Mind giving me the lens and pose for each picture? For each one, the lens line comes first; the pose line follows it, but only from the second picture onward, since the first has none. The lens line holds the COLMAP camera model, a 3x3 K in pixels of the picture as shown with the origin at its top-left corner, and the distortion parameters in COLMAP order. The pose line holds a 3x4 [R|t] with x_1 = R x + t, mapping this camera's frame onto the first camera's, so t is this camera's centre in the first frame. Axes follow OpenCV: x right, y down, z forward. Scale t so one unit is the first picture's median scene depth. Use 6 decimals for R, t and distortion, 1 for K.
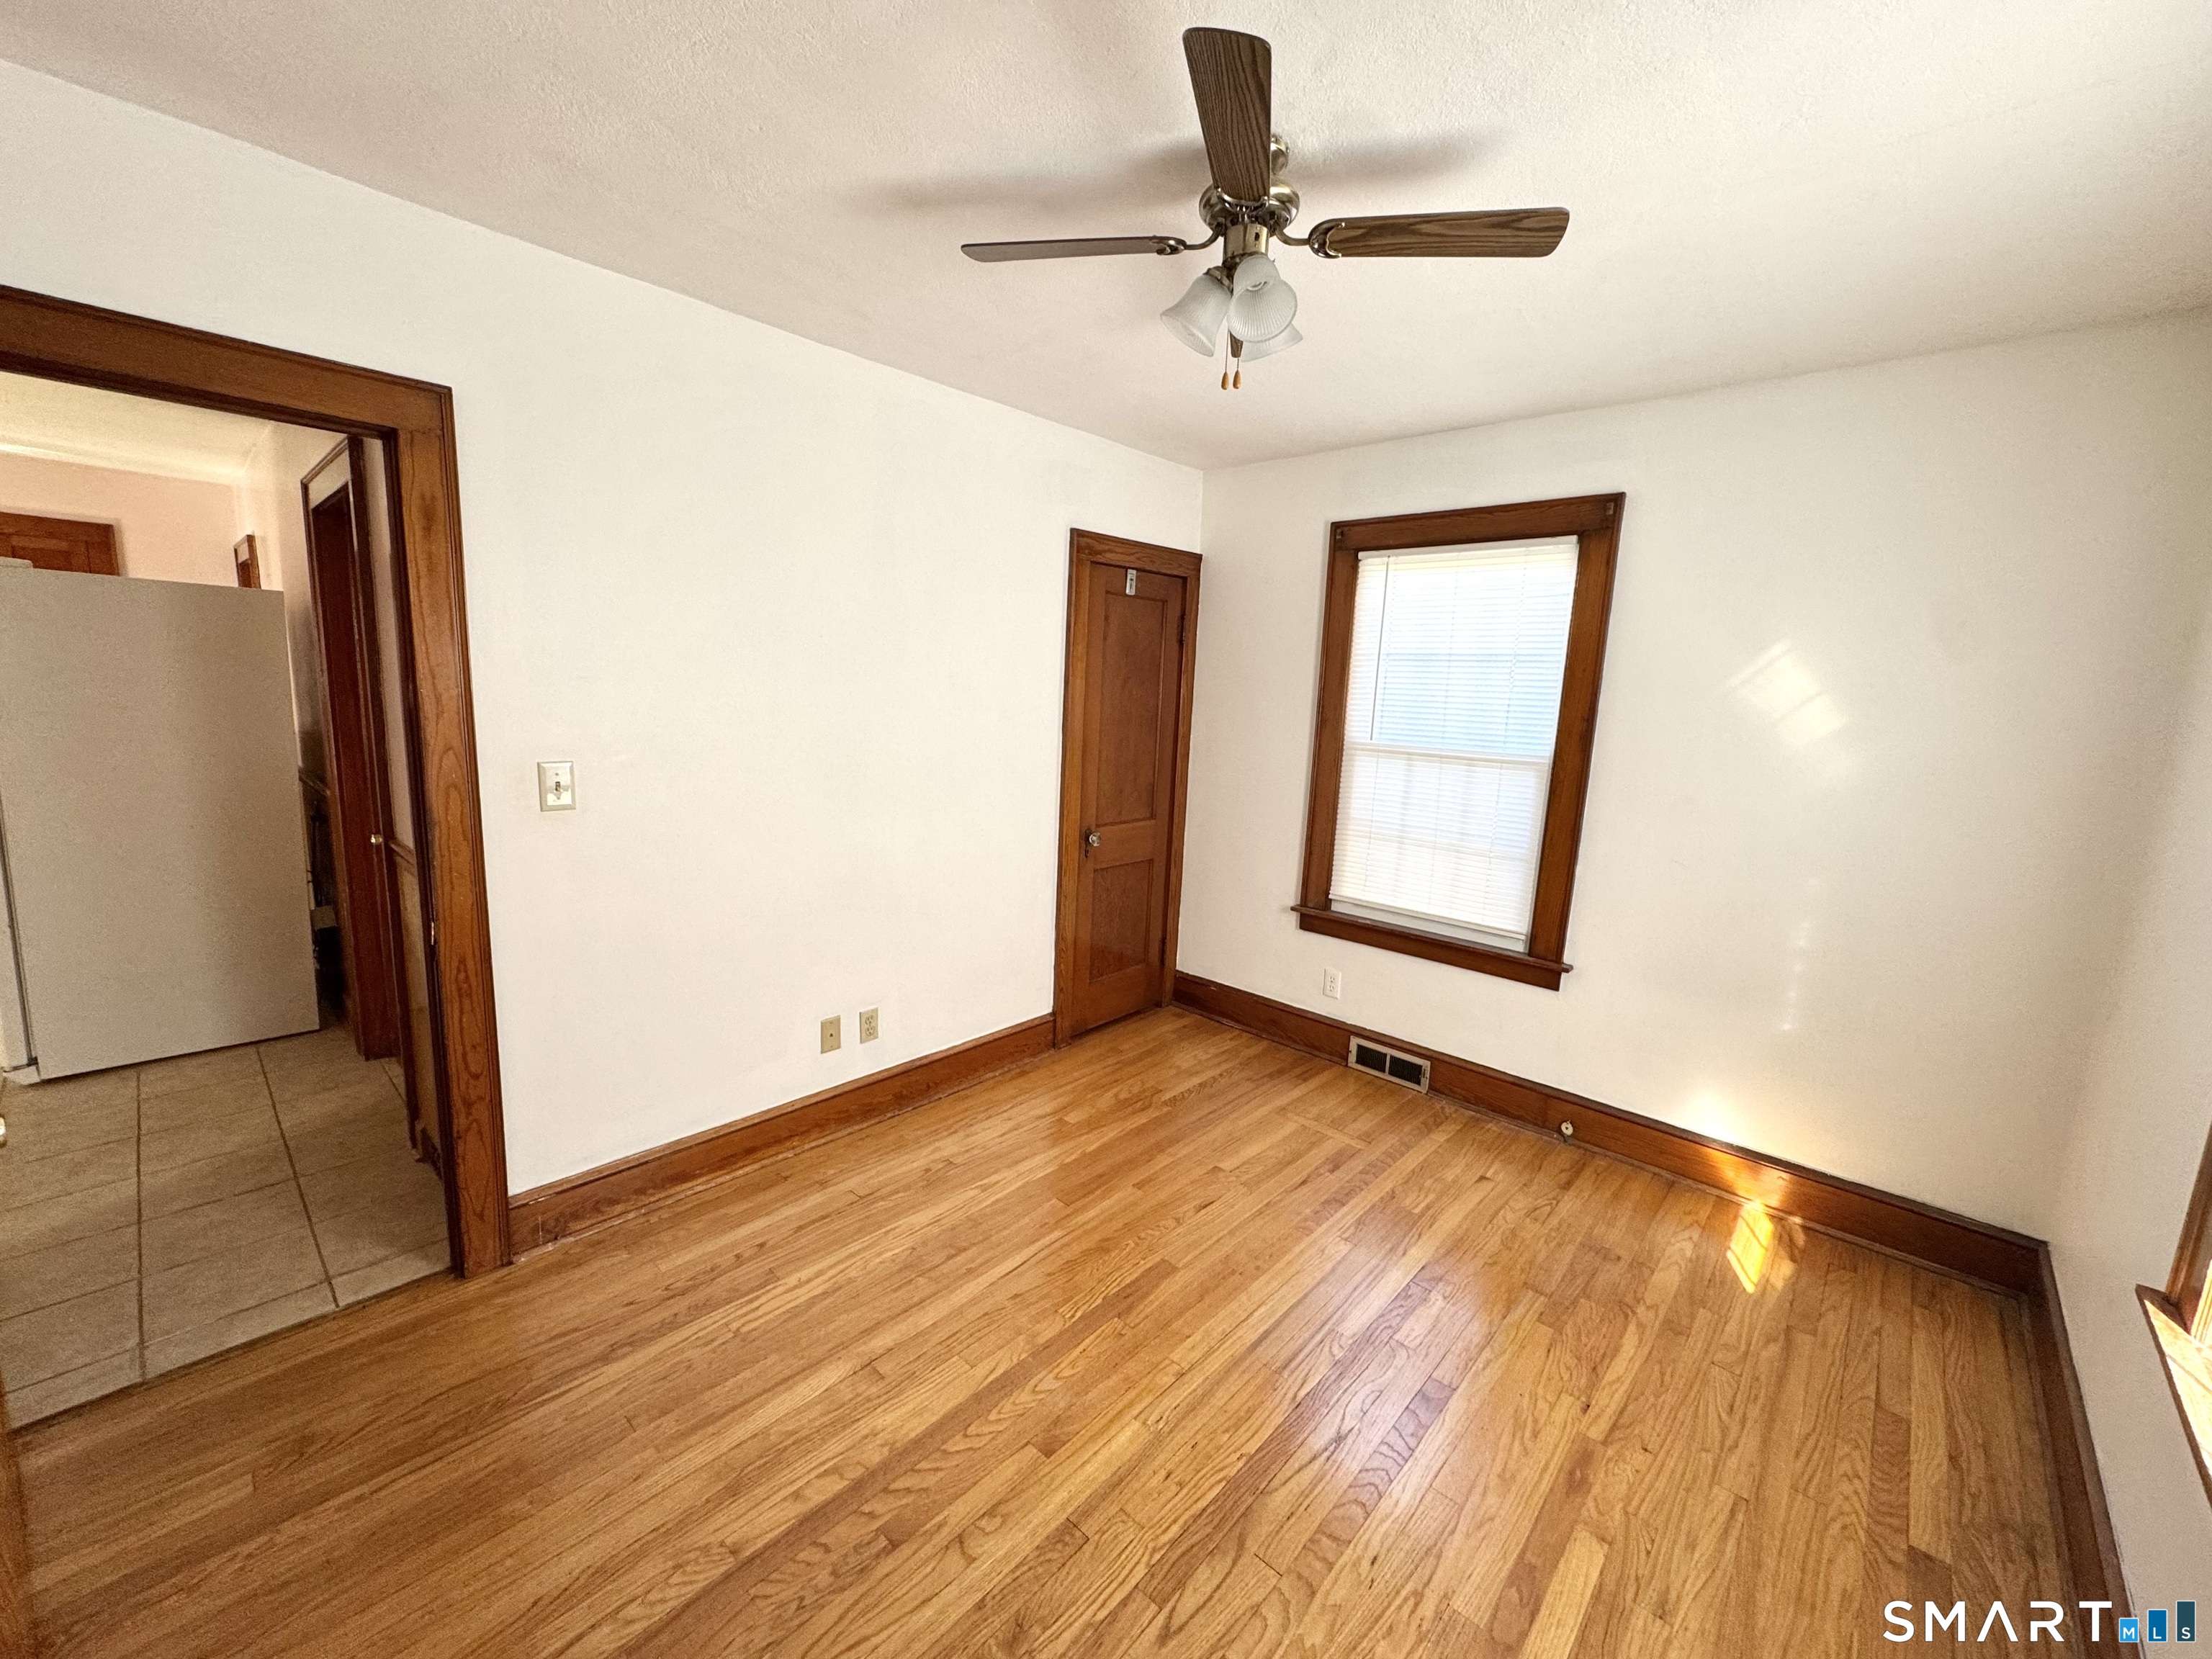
lens RADIAL K [[877.0, 0, 1101.5], [0, 877.0, 835.0], [0, 0, 1]] dist [-0.002170, 0.000139]
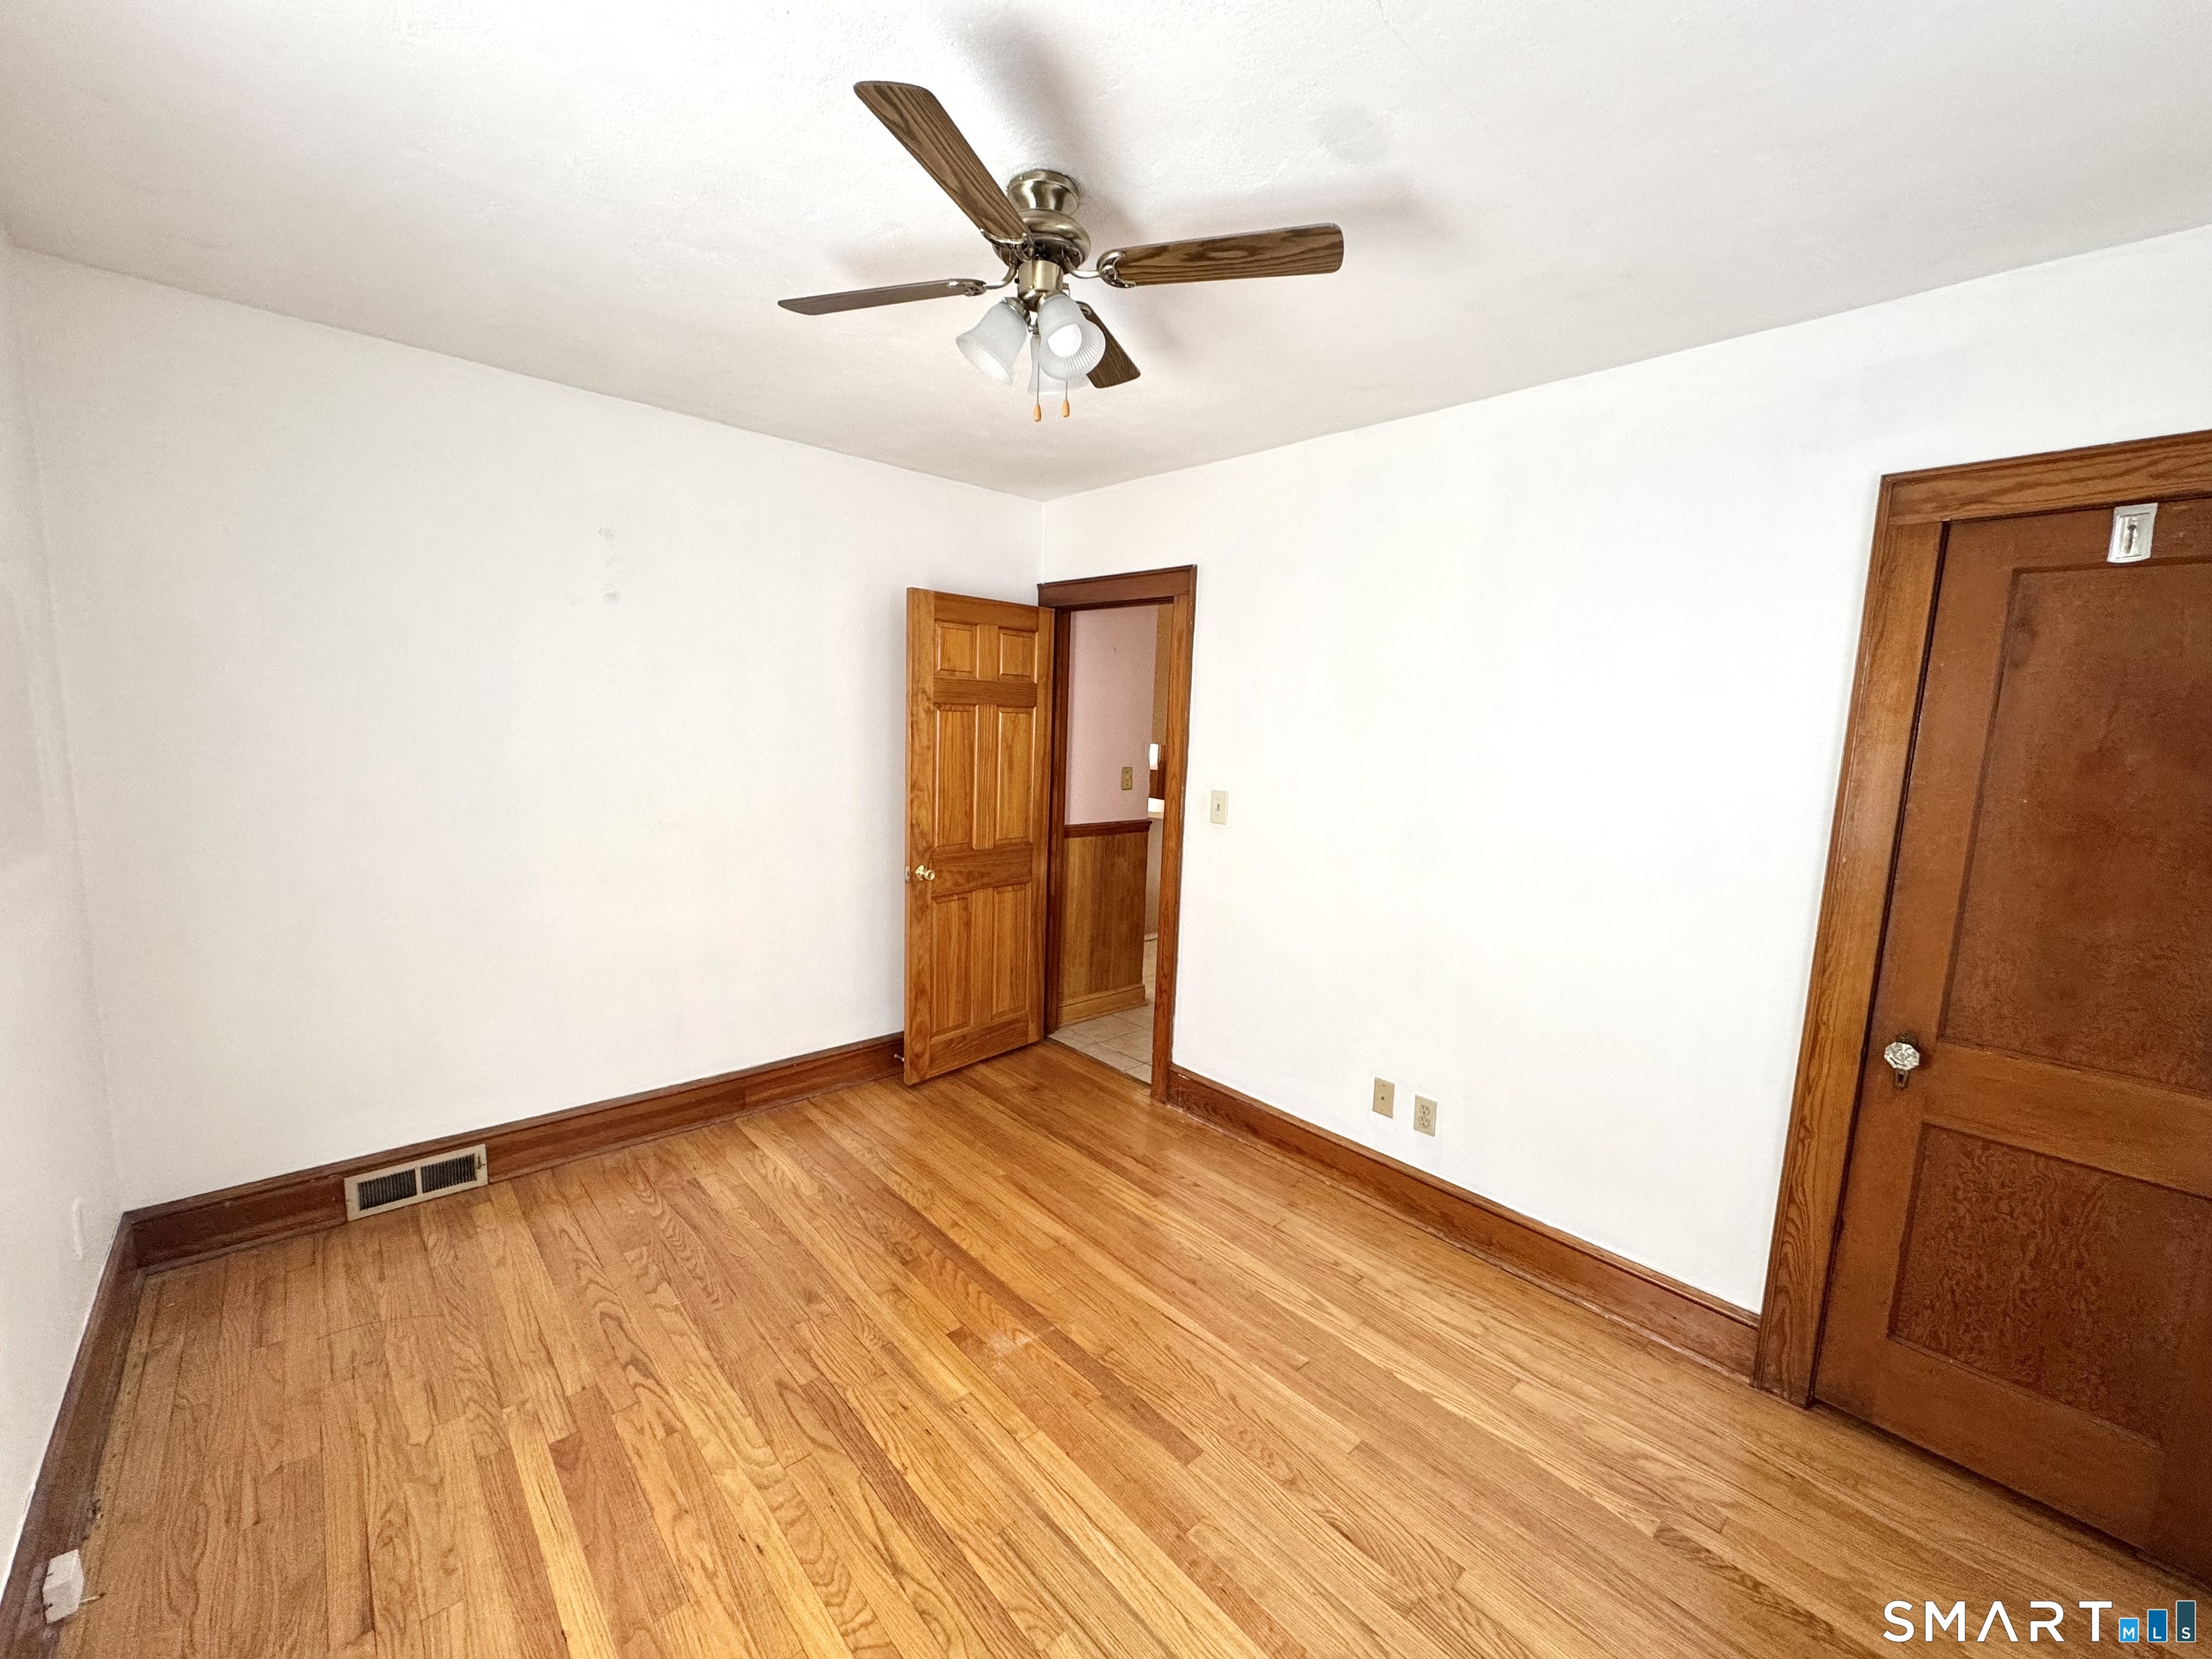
lens RADIAL K [[877.0, 0, 1106.1], [0, 877.0, 834.2], [0, 0, 1]] dist [-0.002170, 0.000139]
pose [[-0.082697, 0.090006, -0.992502, 0.986992], [-0.211753, 0.971585, 0.105753, -0.143518], [0.973818, 0.218911, -0.061288, 1.032723]]
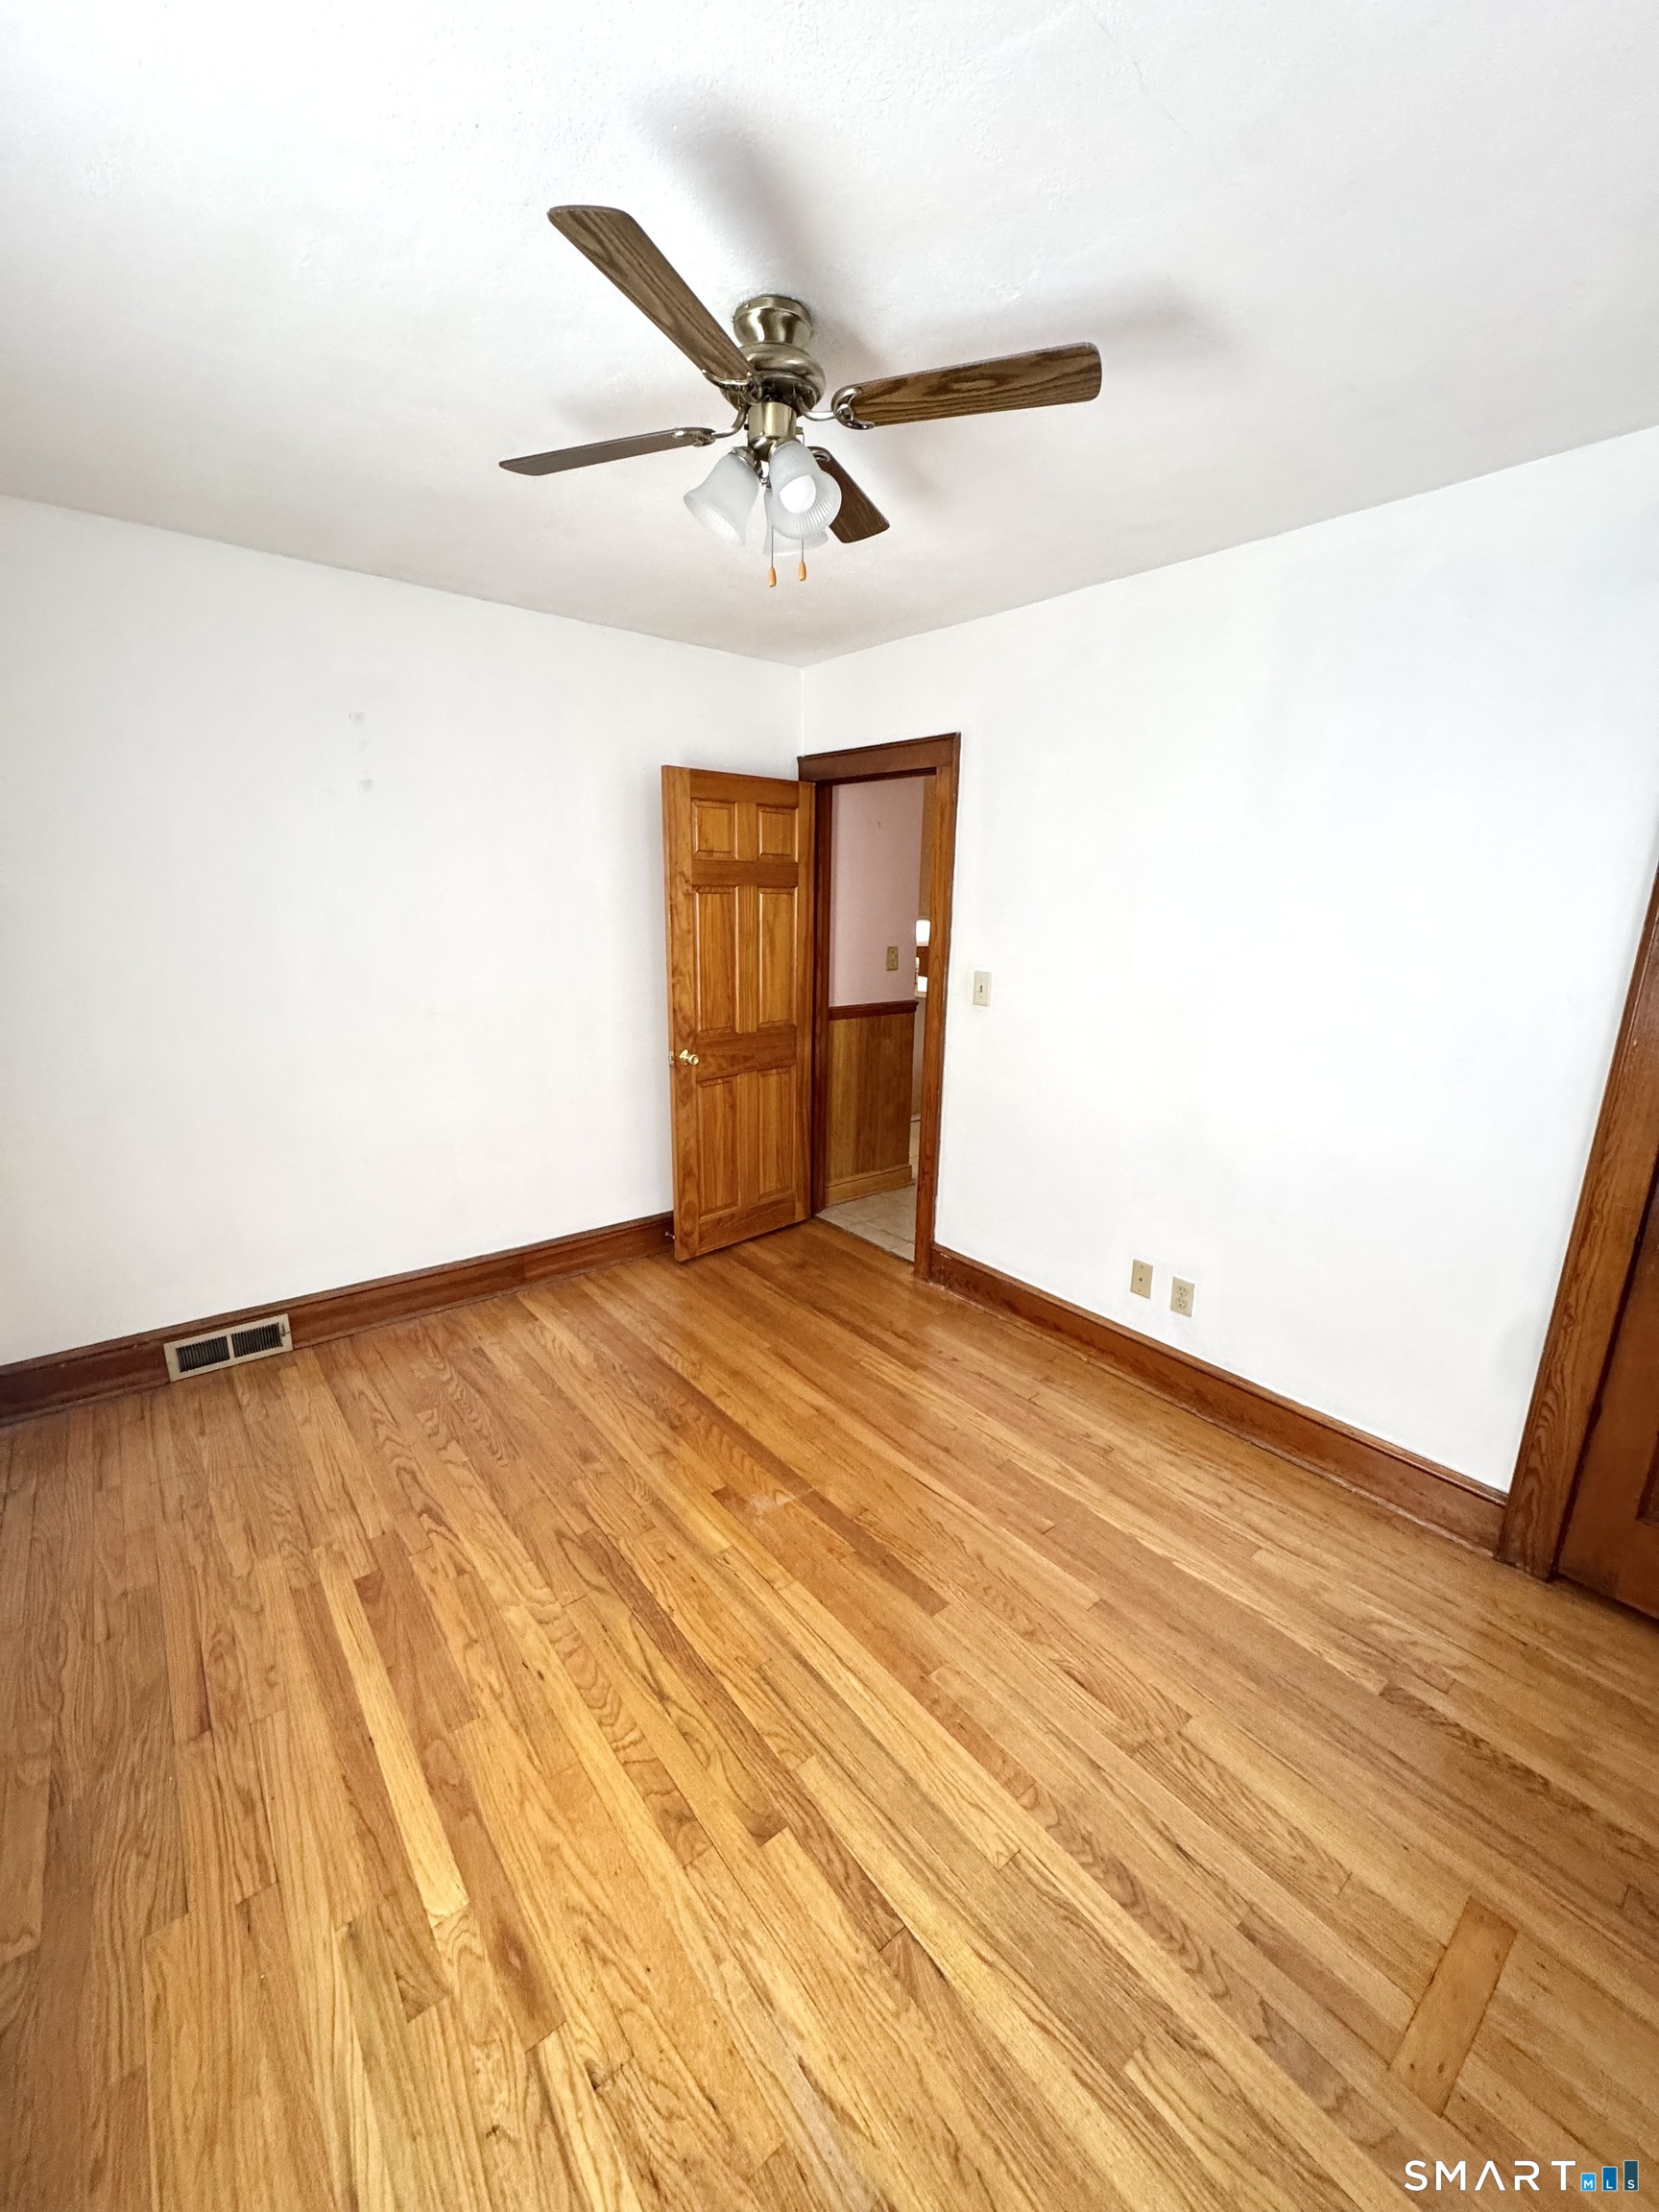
lens RADIAL K [[877.0, 0, 831.9], [0, 877.0, 1110.0], [0, 0, 1]] dist [-0.002170, 0.000139]
pose [[-0.141295, 0.200697, -0.969410, 0.980874], [-0.195248, 0.954351, 0.226037, -0.161857], [0.970523, 0.221213, -0.095659, 1.063993]]
